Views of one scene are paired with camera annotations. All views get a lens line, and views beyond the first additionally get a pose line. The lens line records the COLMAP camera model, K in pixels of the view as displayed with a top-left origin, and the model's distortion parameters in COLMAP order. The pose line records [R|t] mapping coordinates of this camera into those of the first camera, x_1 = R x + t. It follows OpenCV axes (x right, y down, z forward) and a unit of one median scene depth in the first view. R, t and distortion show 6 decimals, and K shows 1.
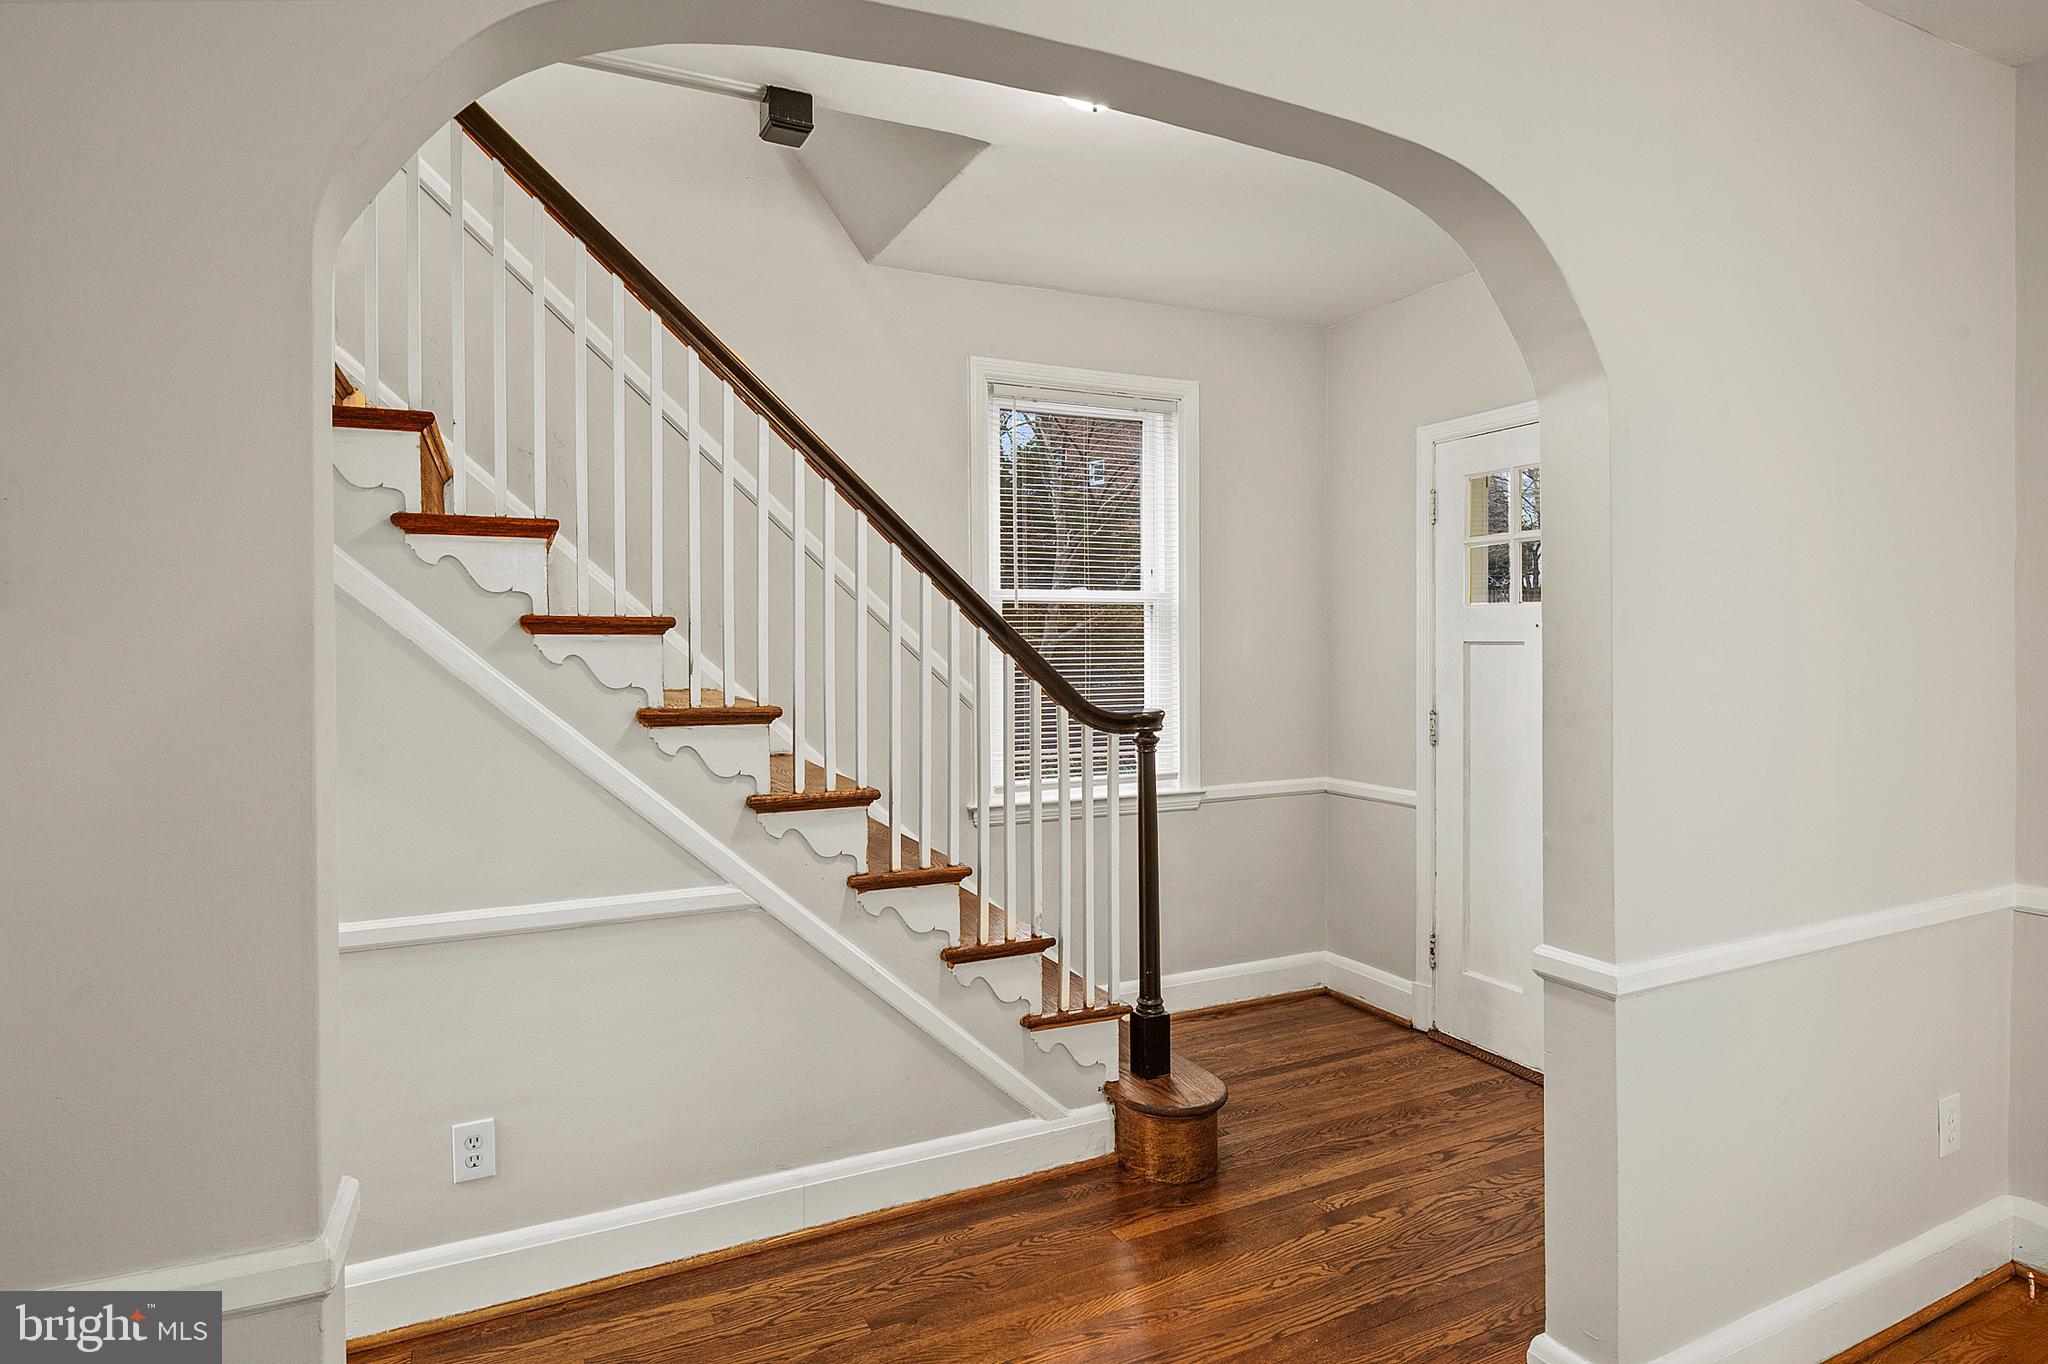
lens RADIAL K [[1114.4, 0, 1017.5], [0, 1114.4, 677.1], [0, 0, 1]] dist [0.003172, -0.002240]
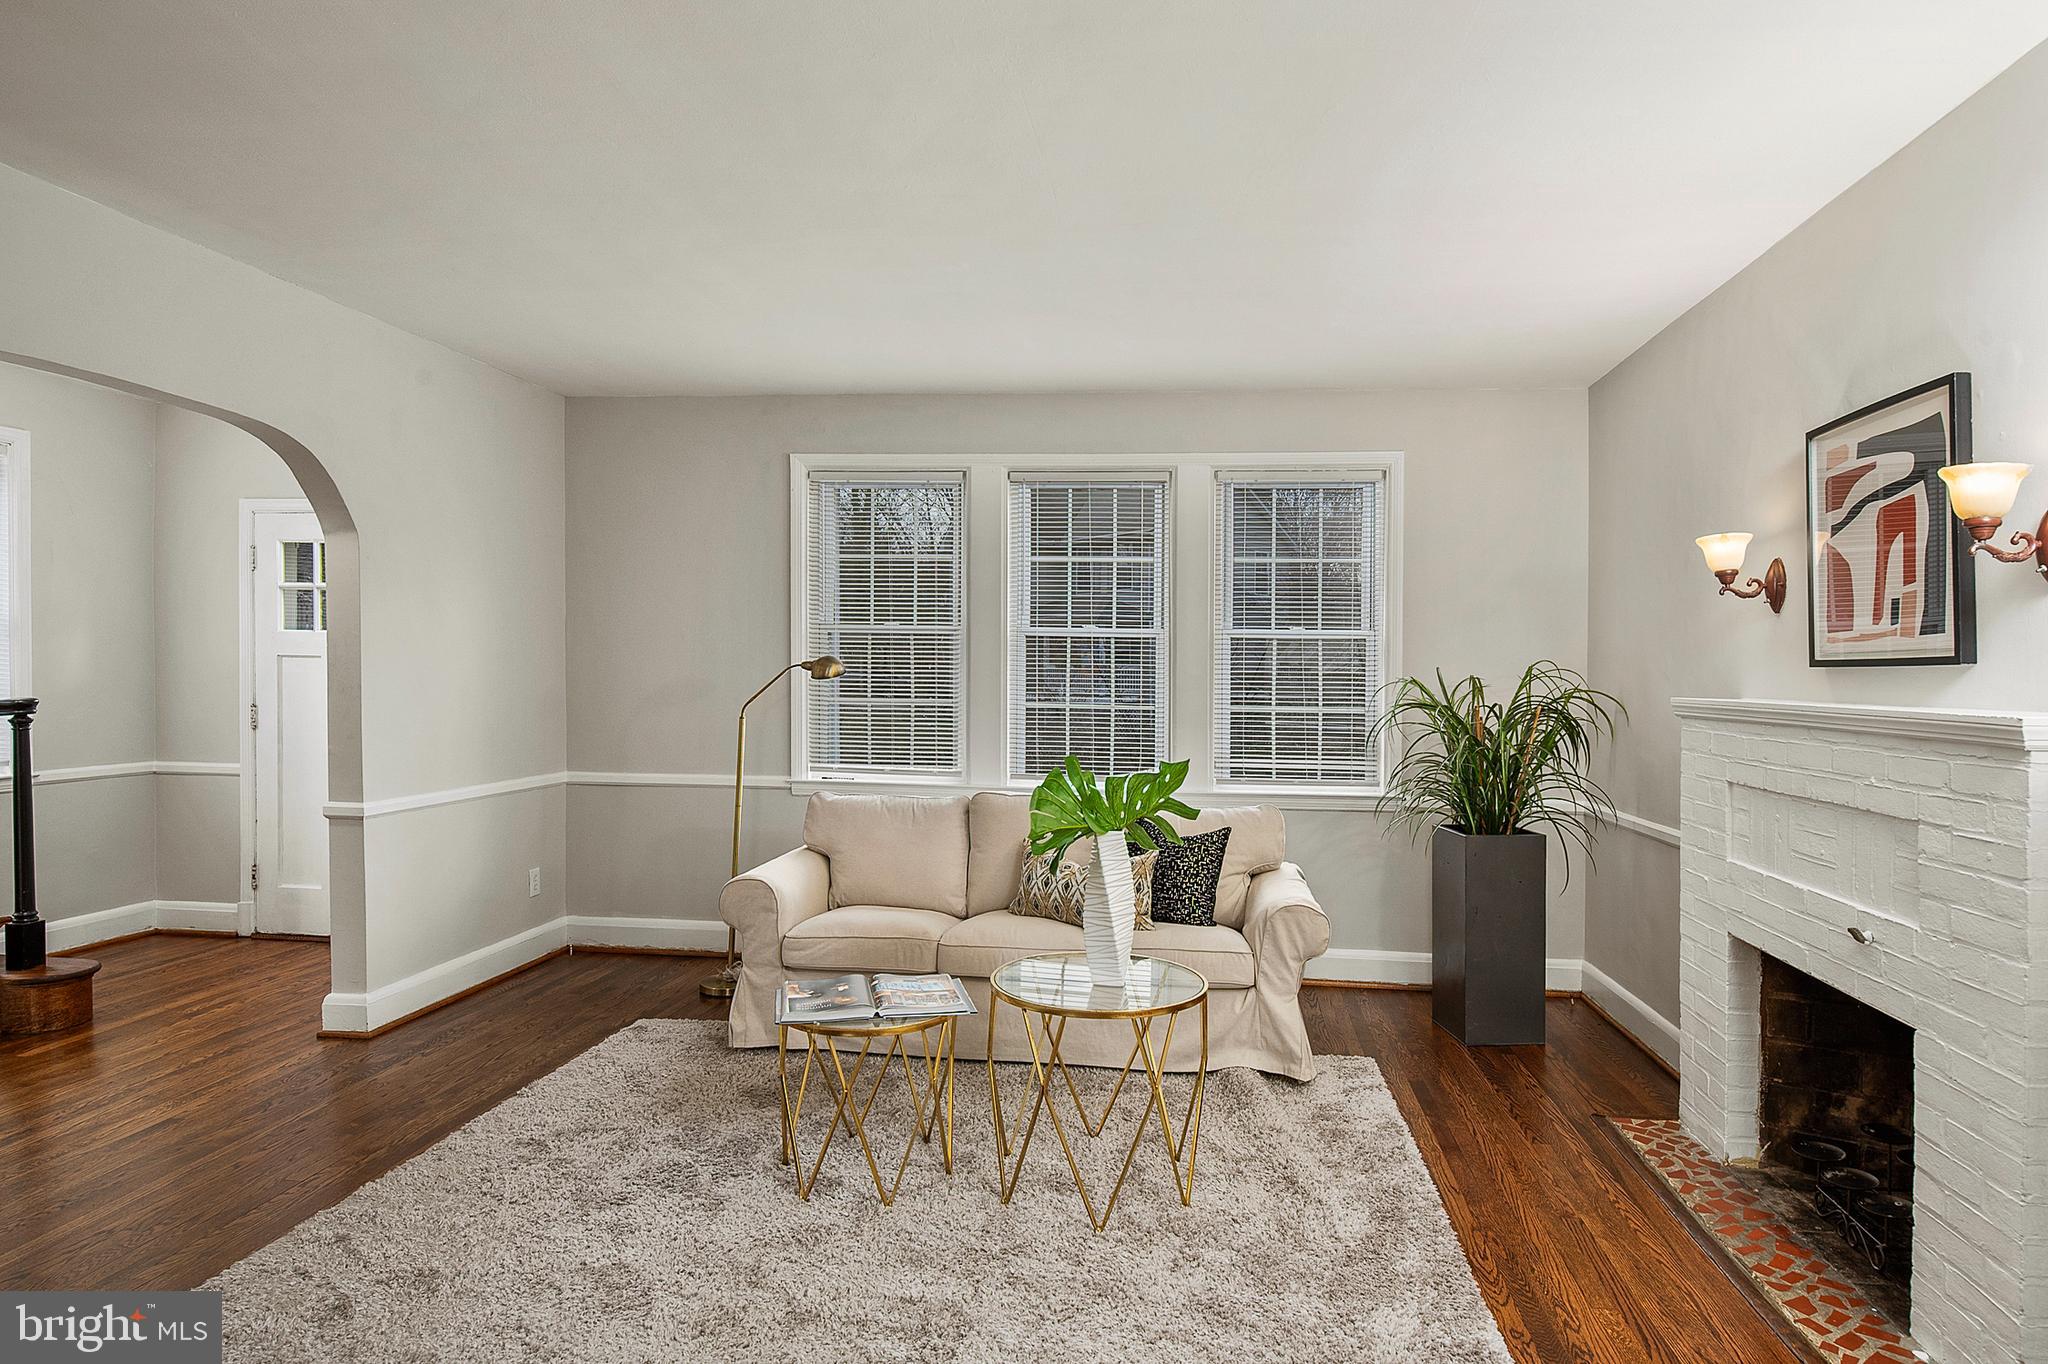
lens RADIAL K [[1114.4, 0, 1022.9], [0, 1114.4, 687.4], [0, 0, 1]] dist [0.003172, -0.002240]
pose [[0.557308, -0.000031, 0.830306, -0.265477], [0.009003, 0.999941, -0.006006, 0.028520], [-0.830257, 0.010823, 0.557276, -0.612378]]
